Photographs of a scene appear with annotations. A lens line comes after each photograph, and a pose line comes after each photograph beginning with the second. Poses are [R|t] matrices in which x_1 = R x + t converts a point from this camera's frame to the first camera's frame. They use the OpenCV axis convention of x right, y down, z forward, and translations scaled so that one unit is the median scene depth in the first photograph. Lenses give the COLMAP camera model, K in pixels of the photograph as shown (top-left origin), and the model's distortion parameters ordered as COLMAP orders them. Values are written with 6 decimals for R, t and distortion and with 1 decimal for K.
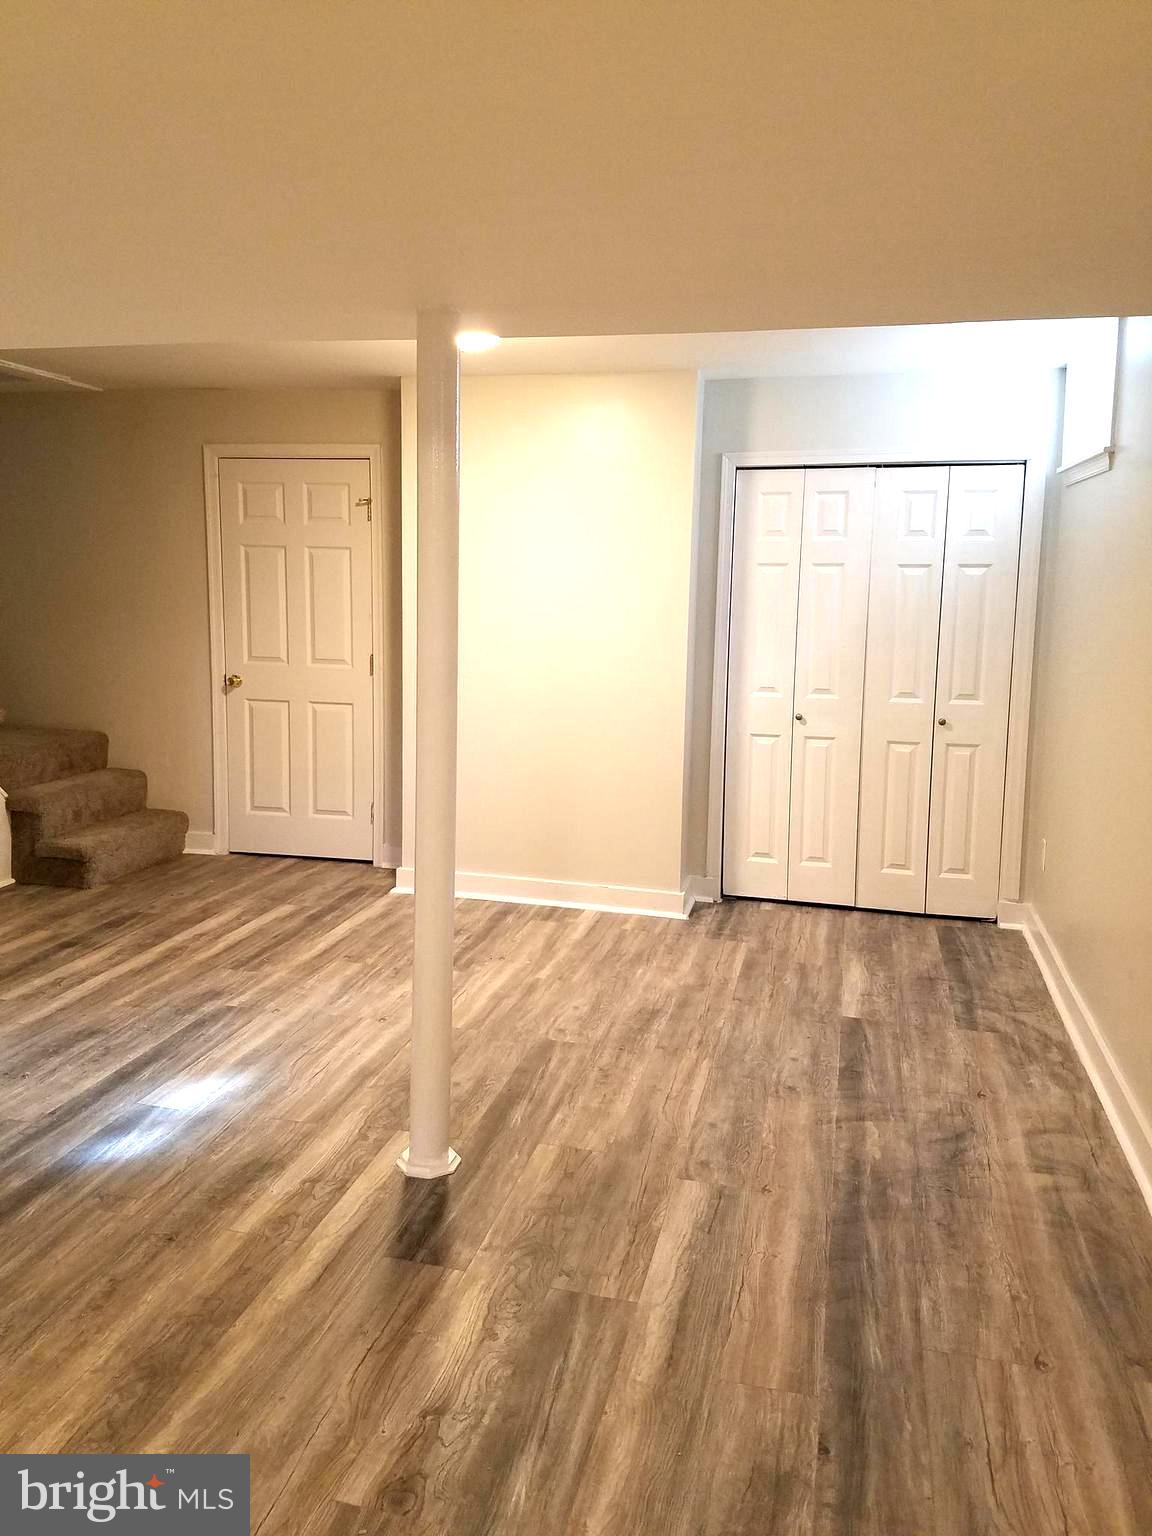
lens RADIAL K [[1191.8, 0, 572.5], [0, 1191.8, 742.8], [0, 0, 1]] dist [0.232493, -0.476645]
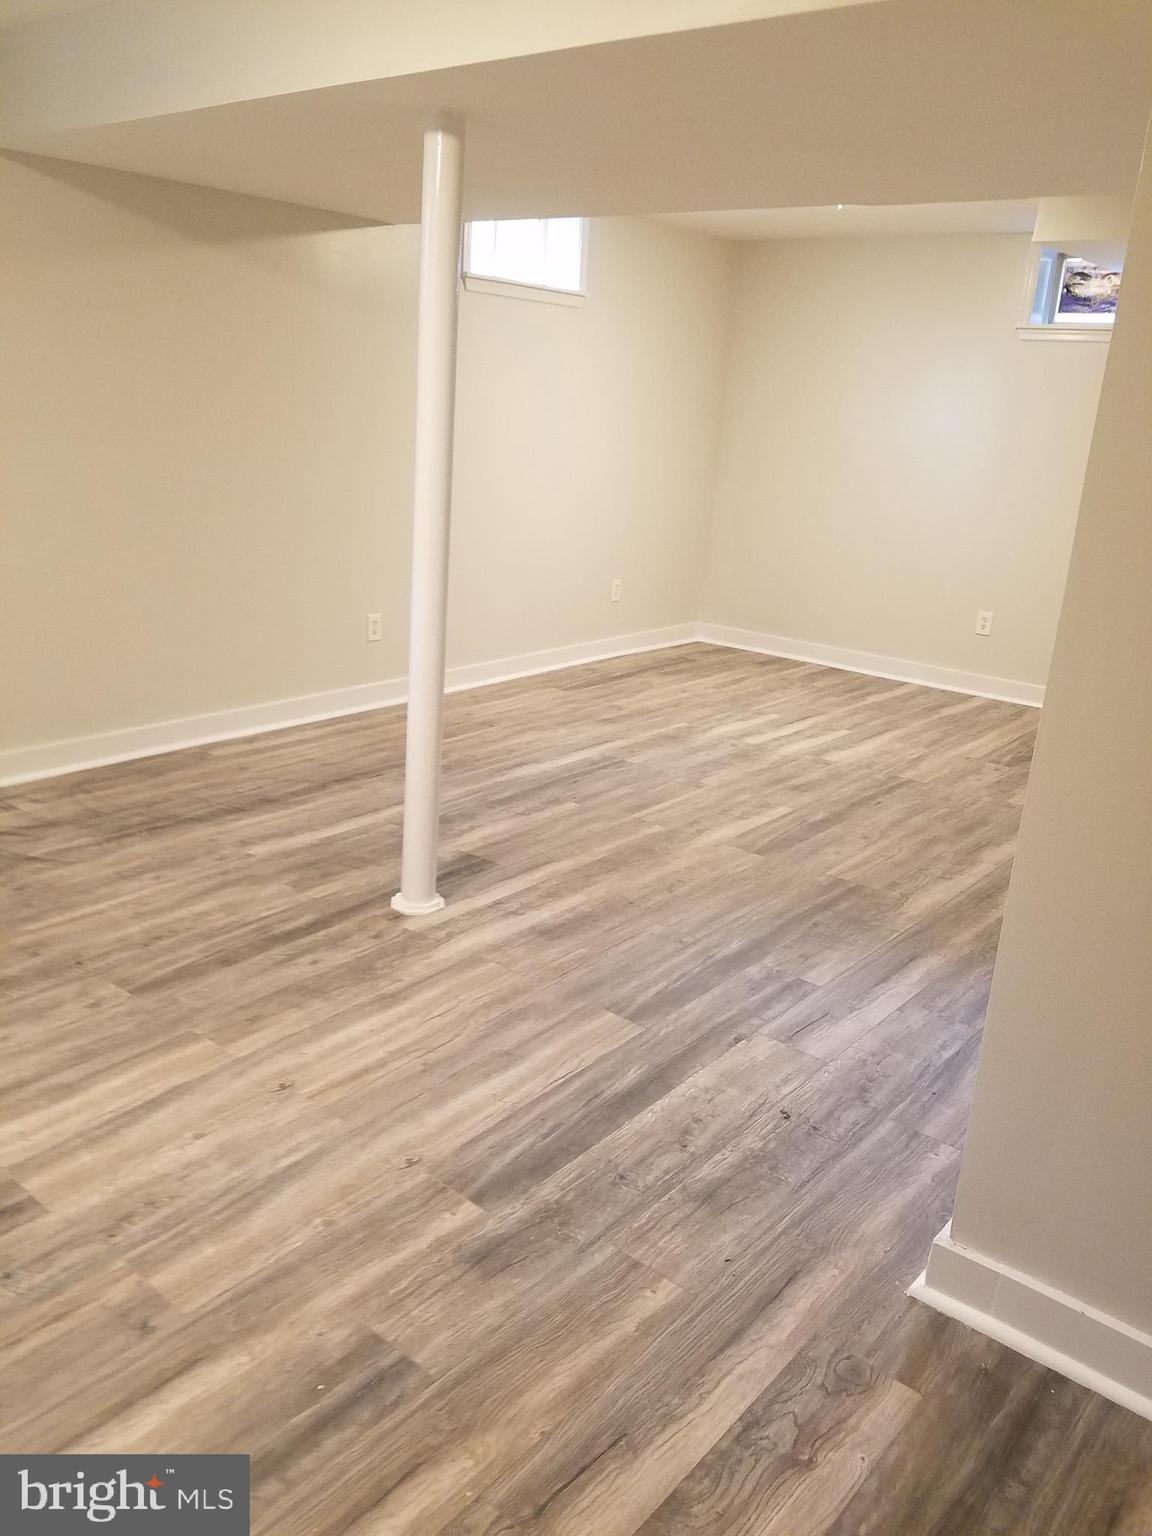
lens RADIAL K [[1191.8, 0, 572.5], [0, 1191.8, 742.8], [0, 0, 1]] dist [0.232493, -0.476645]
pose [[-0.905430, -0.185756, 0.381695, -0.550542], [-0.021504, 0.918089, 0.395790, -0.210483], [-0.423950, 0.350152, -0.835260, 1.536171]]
